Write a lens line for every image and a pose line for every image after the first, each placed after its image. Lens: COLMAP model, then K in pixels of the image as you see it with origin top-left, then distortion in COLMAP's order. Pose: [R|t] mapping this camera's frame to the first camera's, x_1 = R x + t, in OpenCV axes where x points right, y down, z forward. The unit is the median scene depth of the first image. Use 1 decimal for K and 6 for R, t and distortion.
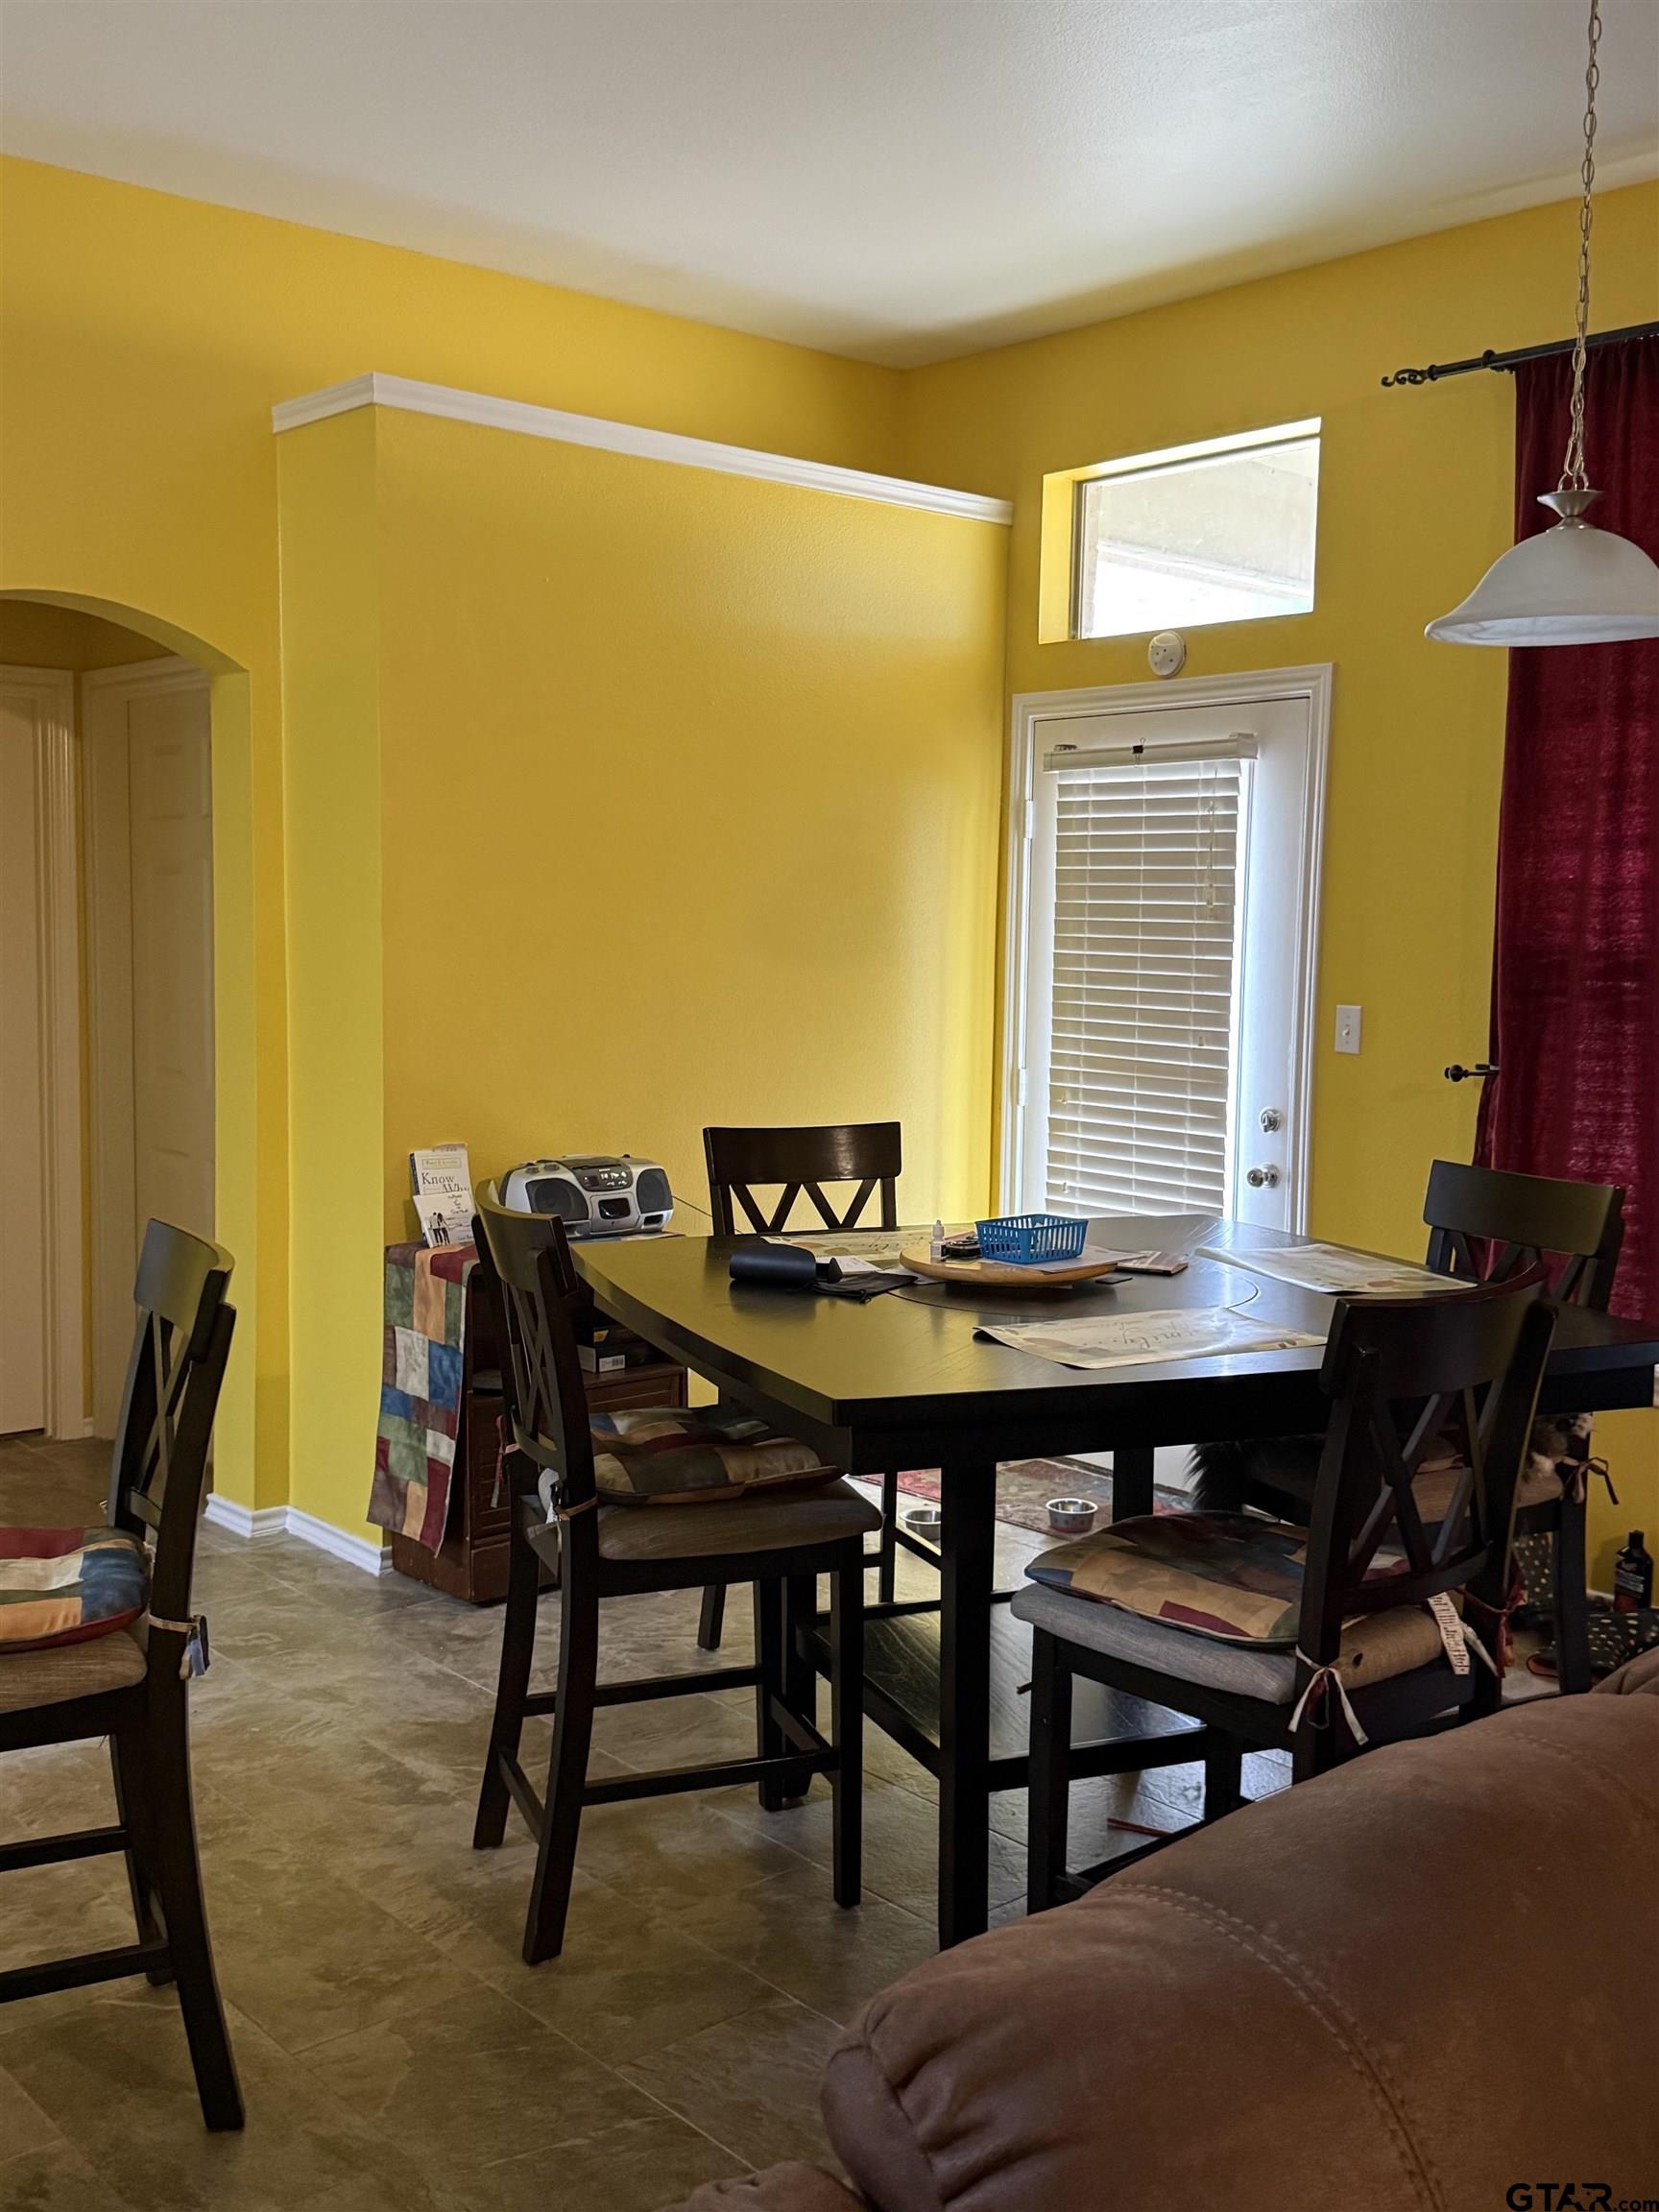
lens RADIAL K [[2181.0, 0, 844.5], [0, 2181.0, 1116.7], [0, 0, 1]] dist [0.115764, 0.000000]
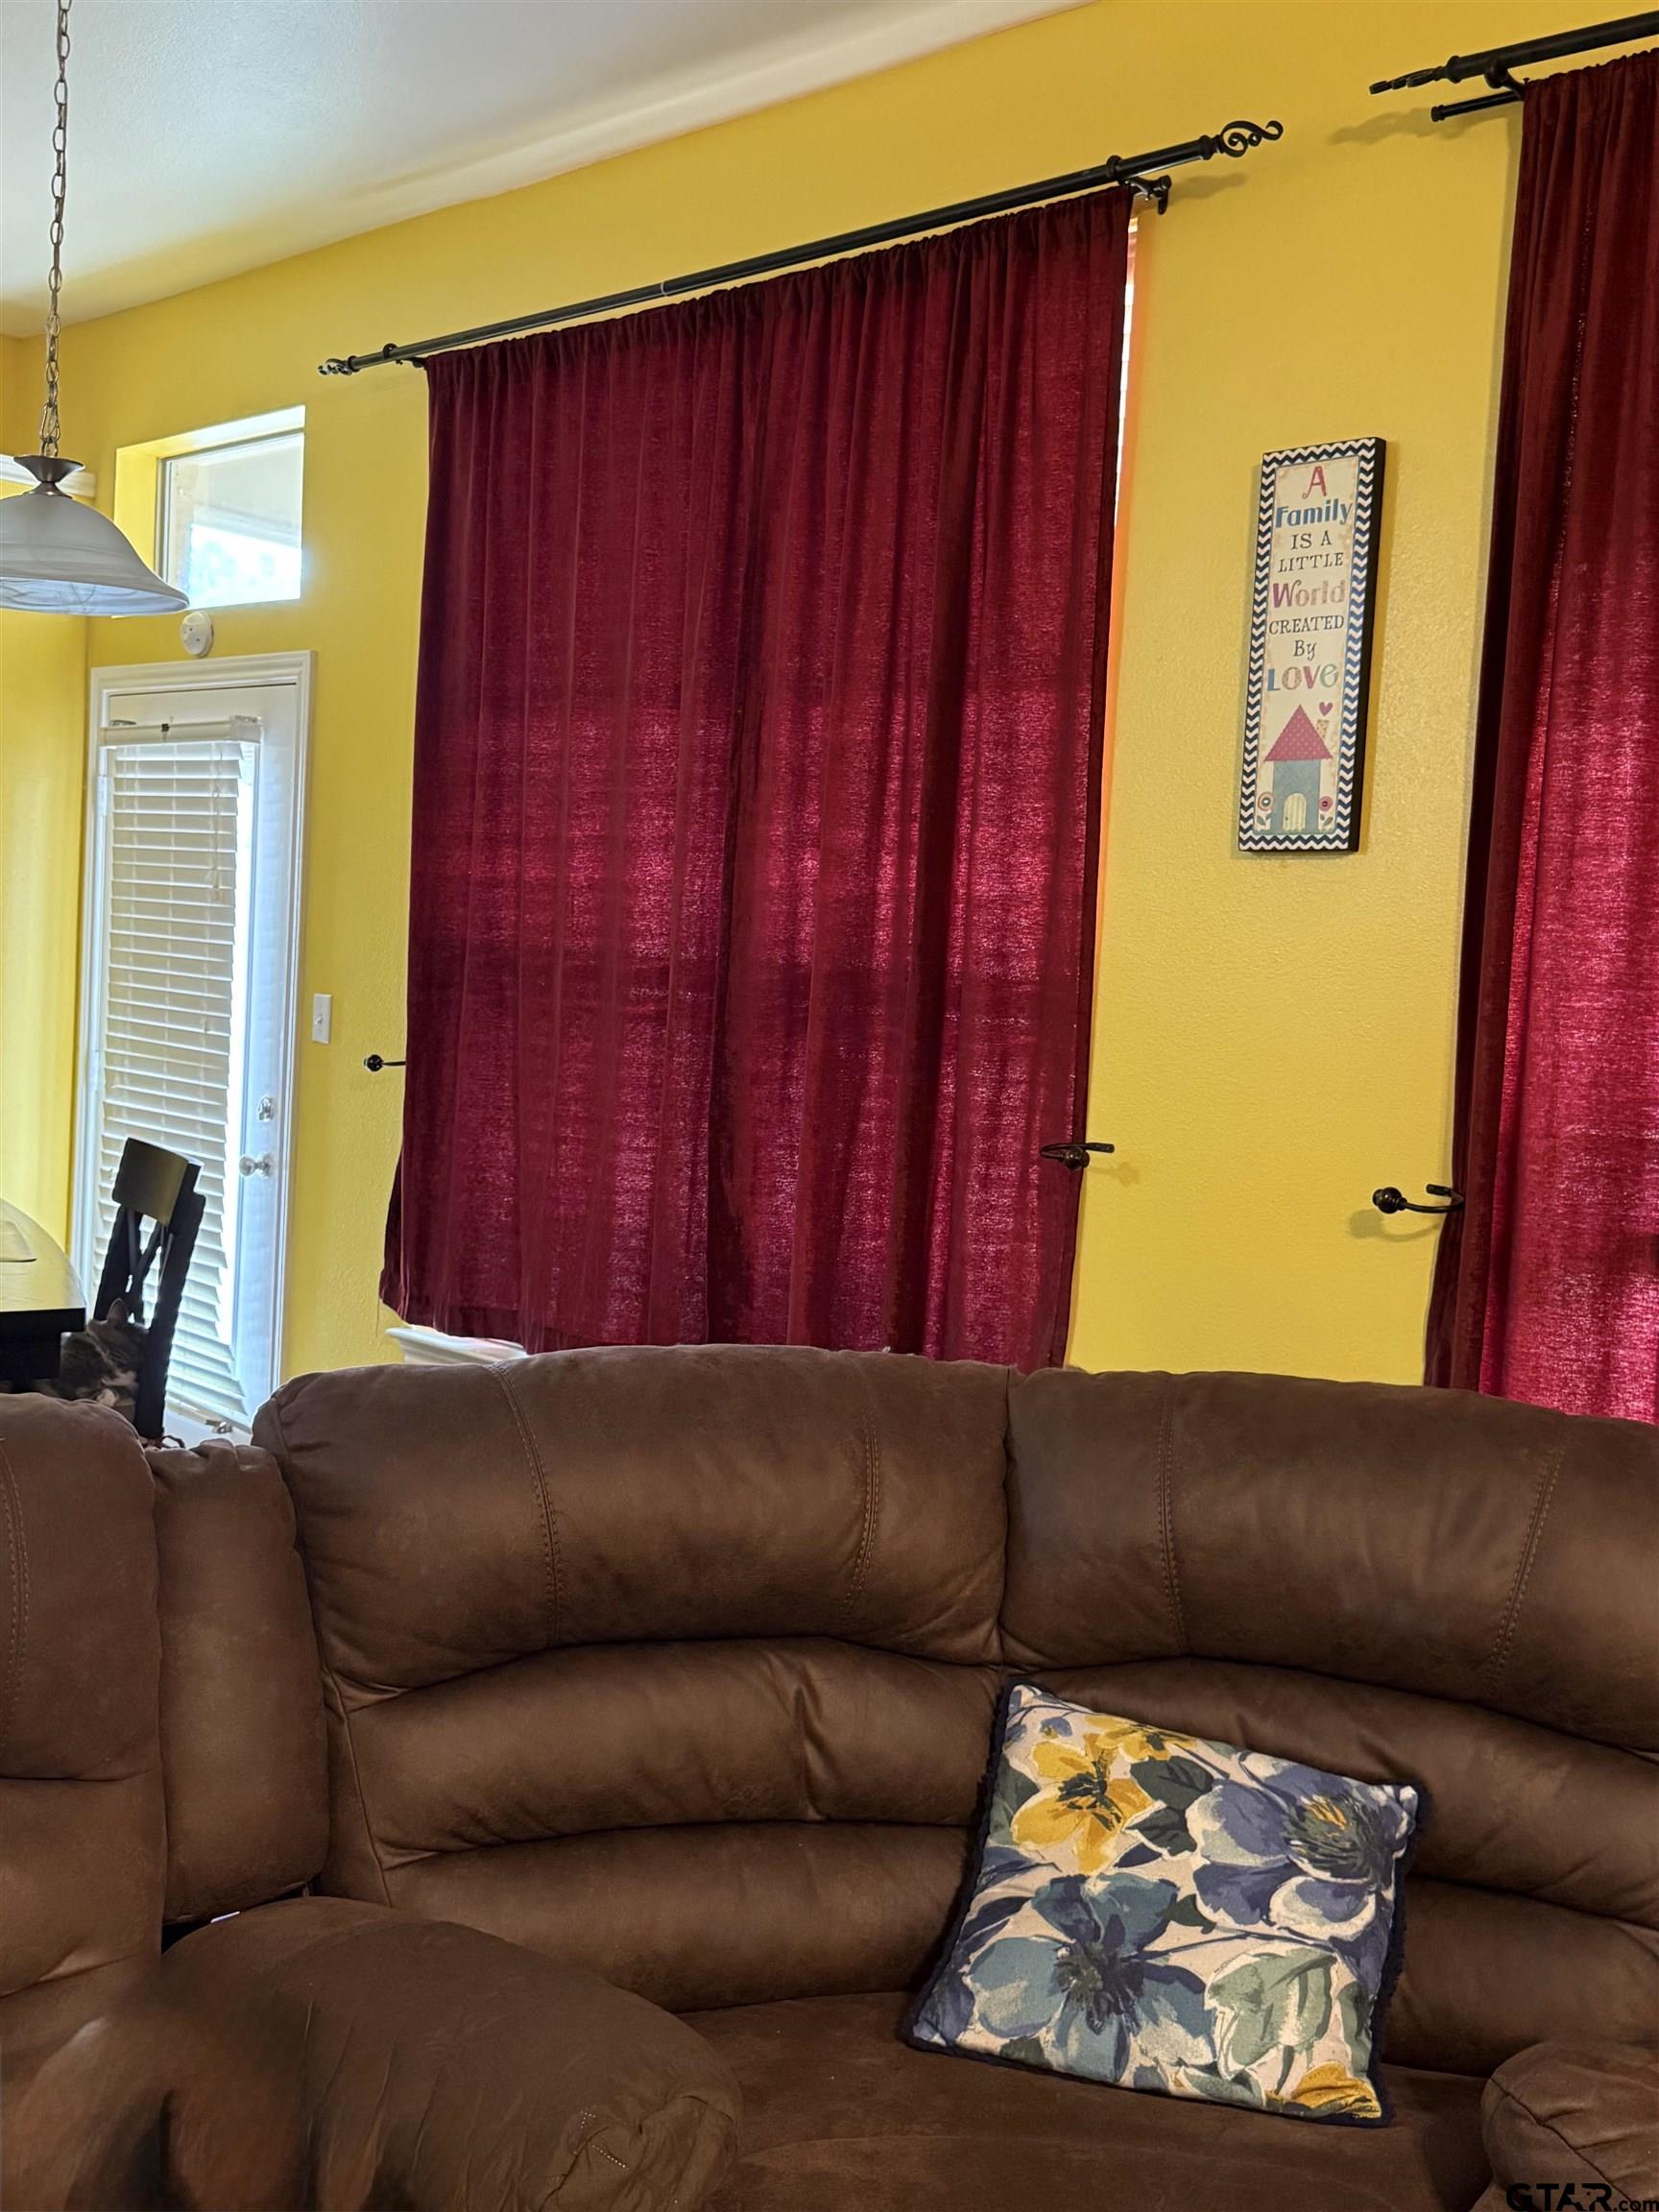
lens RADIAL K [[2181.0, 0, 836.8], [0, 2181.0, 1091.8], [0, 0, 1]] dist [0.115764, 0.000000]
pose [[0.995874, 0.033262, 0.084436, 0.366537], [-0.031489, 0.999257, -0.022244, 0.008098], [-0.085113, 0.019494, 0.996181, -0.008437]]
